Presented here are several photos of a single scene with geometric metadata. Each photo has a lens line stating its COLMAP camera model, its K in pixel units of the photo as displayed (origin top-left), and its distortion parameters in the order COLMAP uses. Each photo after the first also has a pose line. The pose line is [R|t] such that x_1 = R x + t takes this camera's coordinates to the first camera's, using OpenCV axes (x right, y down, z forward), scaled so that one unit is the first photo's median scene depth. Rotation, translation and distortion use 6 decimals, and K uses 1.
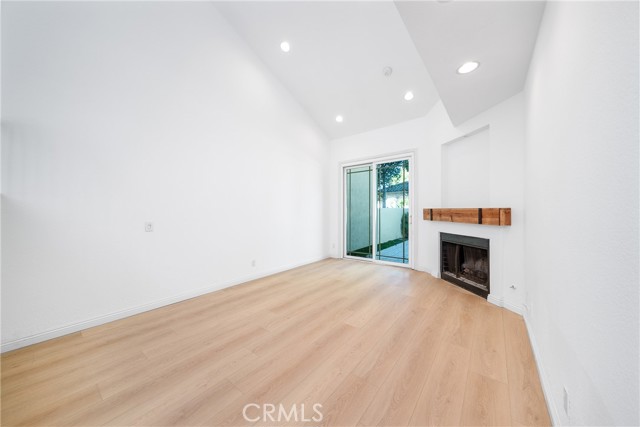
lens RADIAL K [[218.3, 0, 317.6], [0, 218.3, 207.5], [0, 0, 1]] dist [-0.006855, 0.000115]
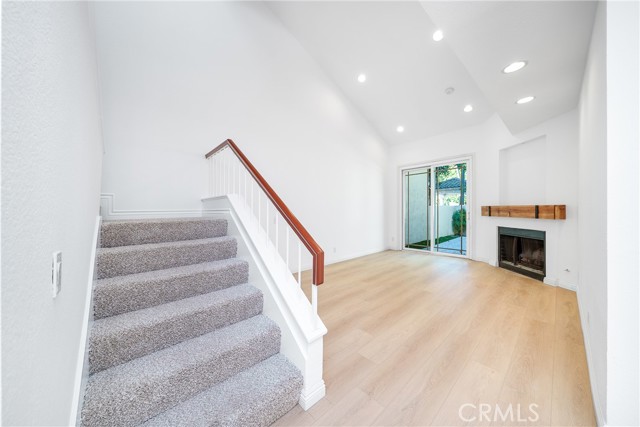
lens RADIAL K [[218.3, 0, 319.6], [0, 218.3, 208.6], [0, 0, 1]] dist [-0.006855, 0.000115]
pose [[0.987533, -0.006427, -0.157282, -0.213388], [0.008368, 0.999897, 0.011684, -0.001762], [0.157190, -0.012855, 0.987485, -0.318945]]
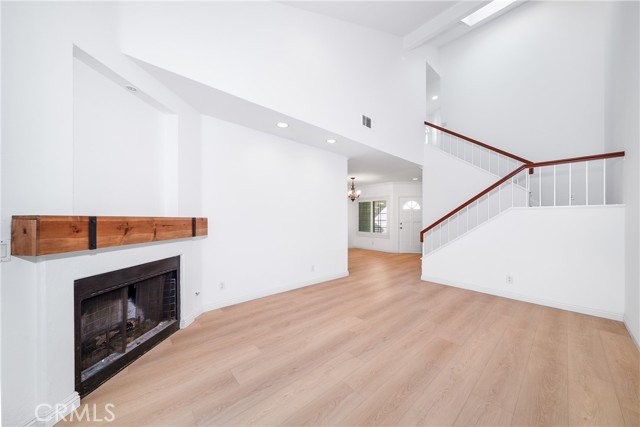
lens RADIAL K [[218.3, 0, 319.9], [0, 218.3, 217.2], [0, 0, 1]] dist [-0.006855, 0.000115]
pose [[-0.984459, 0.007642, 0.175449, 0.100305], [0.004345, 0.999807, -0.019167, 0.017314], [-0.175562, -0.018107, -0.984302, 1.528808]]
